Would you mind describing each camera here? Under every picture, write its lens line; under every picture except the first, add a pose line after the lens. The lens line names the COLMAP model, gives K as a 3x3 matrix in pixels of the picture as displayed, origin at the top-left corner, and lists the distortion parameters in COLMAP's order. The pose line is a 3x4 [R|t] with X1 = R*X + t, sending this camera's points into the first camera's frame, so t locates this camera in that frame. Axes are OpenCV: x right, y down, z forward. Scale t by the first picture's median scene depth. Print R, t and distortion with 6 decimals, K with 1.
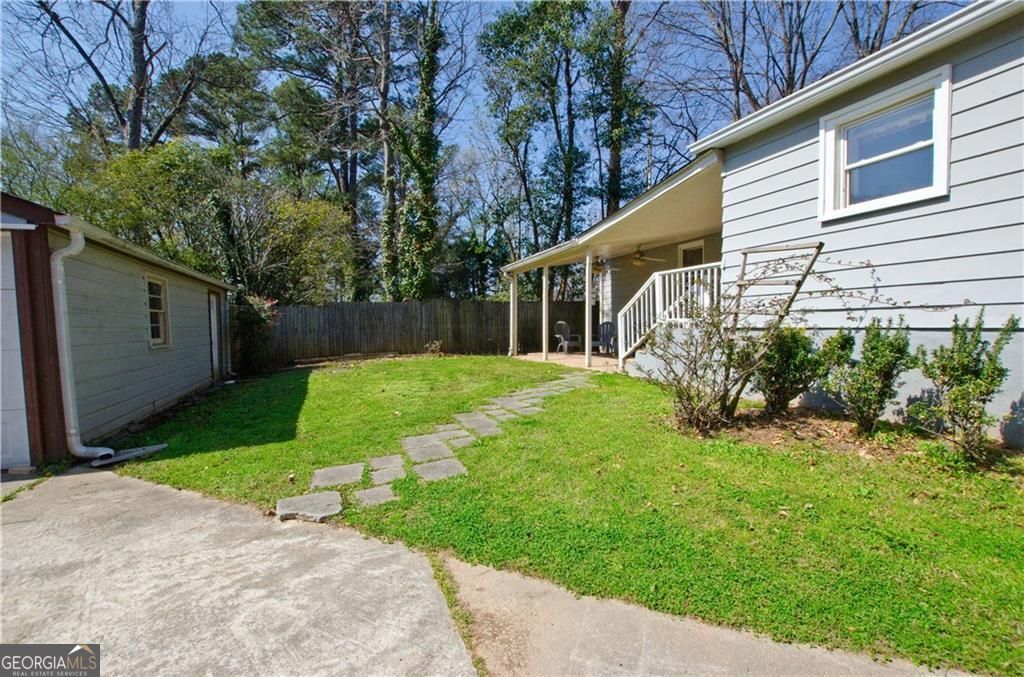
lens RADIAL K [[457.2, 0, 510.9], [0, 457.2, 344.9], [0, 0, 1]] dist [-0.026292, 0.002317]
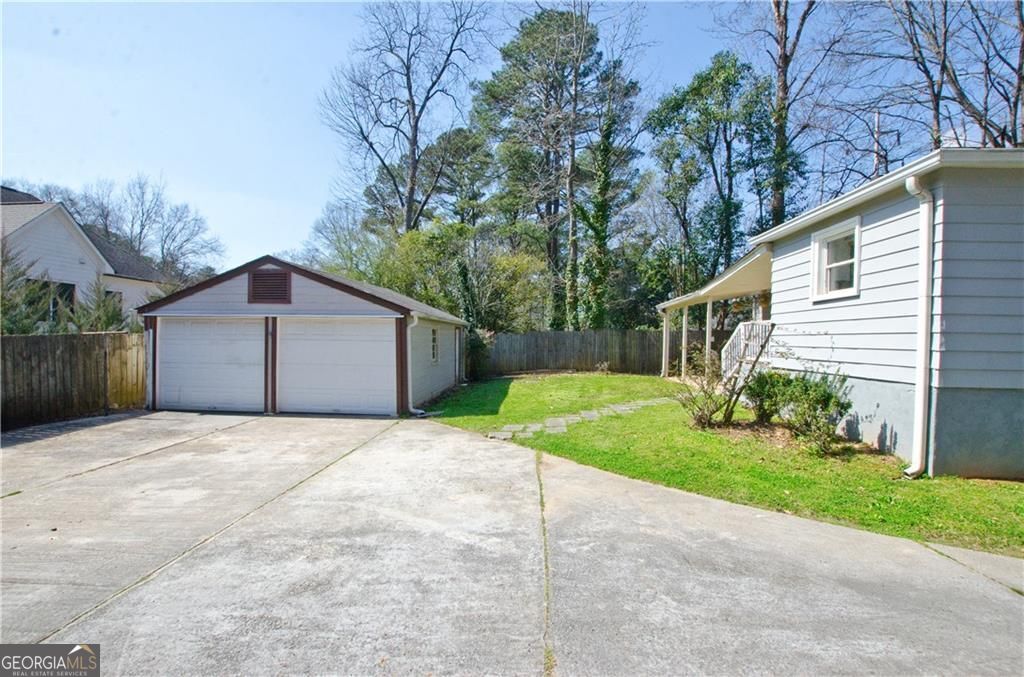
lens RADIAL K [[457.2, 0, 509.1], [0, 457.2, 342.9], [0, 0, 1]] dist [-0.026292, 0.002317]
pose [[0.903485, 0.020891, -0.428111, 0.186792], [-0.035759, 0.999003, -0.026718, -0.025362], [0.427126, 0.039448, 0.903331, -0.356887]]
